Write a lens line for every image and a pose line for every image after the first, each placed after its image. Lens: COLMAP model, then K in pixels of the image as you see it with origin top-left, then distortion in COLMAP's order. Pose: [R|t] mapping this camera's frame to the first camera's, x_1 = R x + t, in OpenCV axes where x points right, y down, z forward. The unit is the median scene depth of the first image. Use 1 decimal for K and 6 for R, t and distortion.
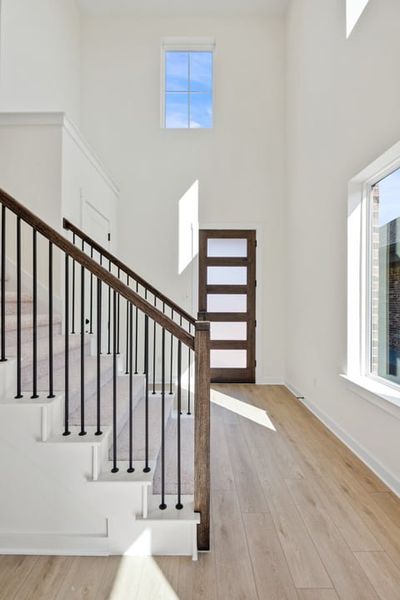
lens RADIAL K [[207.6, 0, 199.9], [0, 207.6, 301.6], [0, 0, 1]] dist [-0.002256, -0.000309]
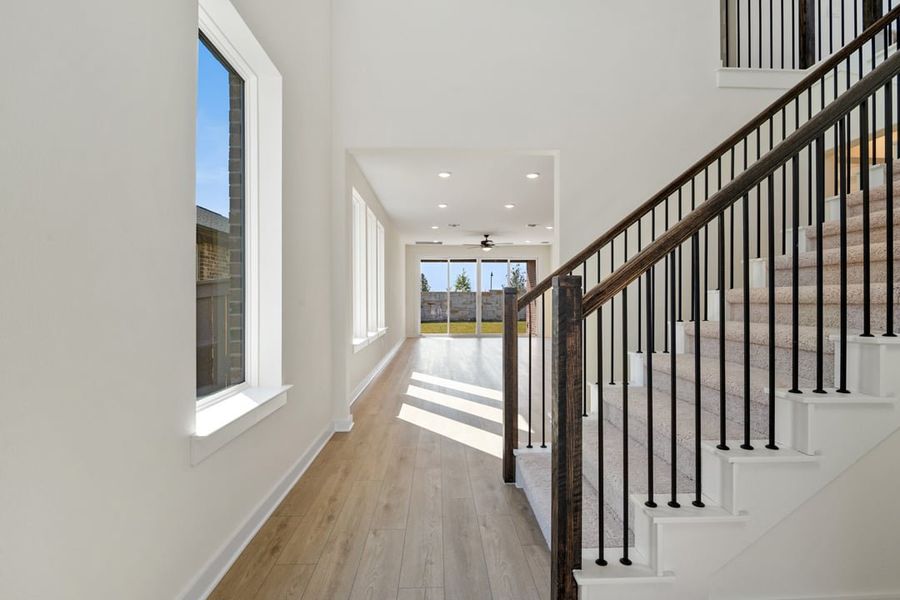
lens RADIAL K [[311.3, 0, 450.3], [0, 311.3, 295.5], [0, 0, 1]] dist [-0.002256, -0.000309]
pose [[-0.999554, -0.006935, -0.029048, 0.237144], [-0.006895, 0.999975, -0.001473, 0.086990], [0.029058, -0.001272, -0.999577, 1.611406]]
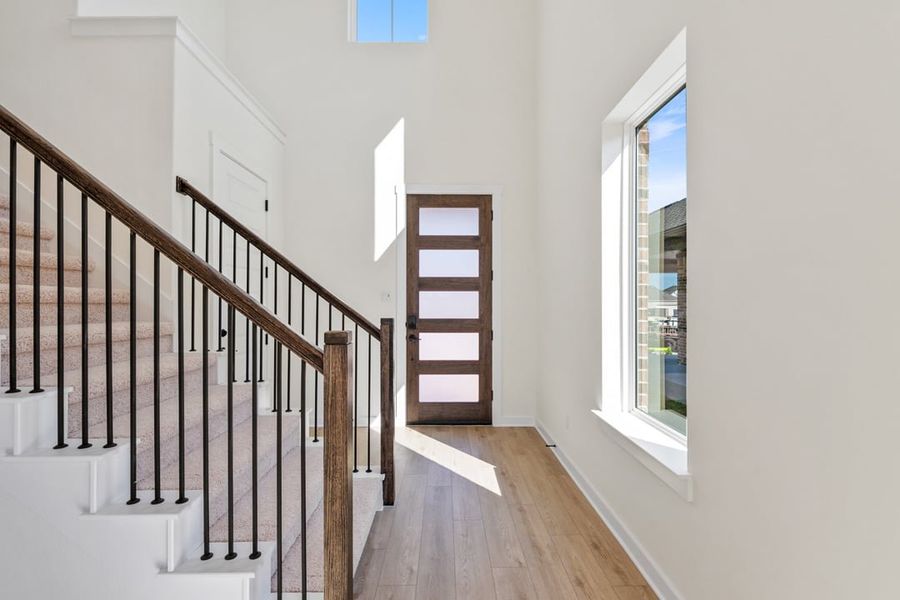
lens RADIAL K [[311.3, 0, 449.3], [0, 311.3, 303.2], [0, 0, 1]] dist [-0.002256, -0.000309]
pose [[0.999966, -0.004333, 0.006977, 0.212170], [0.004332, 0.999991, 0.000159, 0.004593], [-0.006978, -0.000129, 0.999976, 0.001561]]
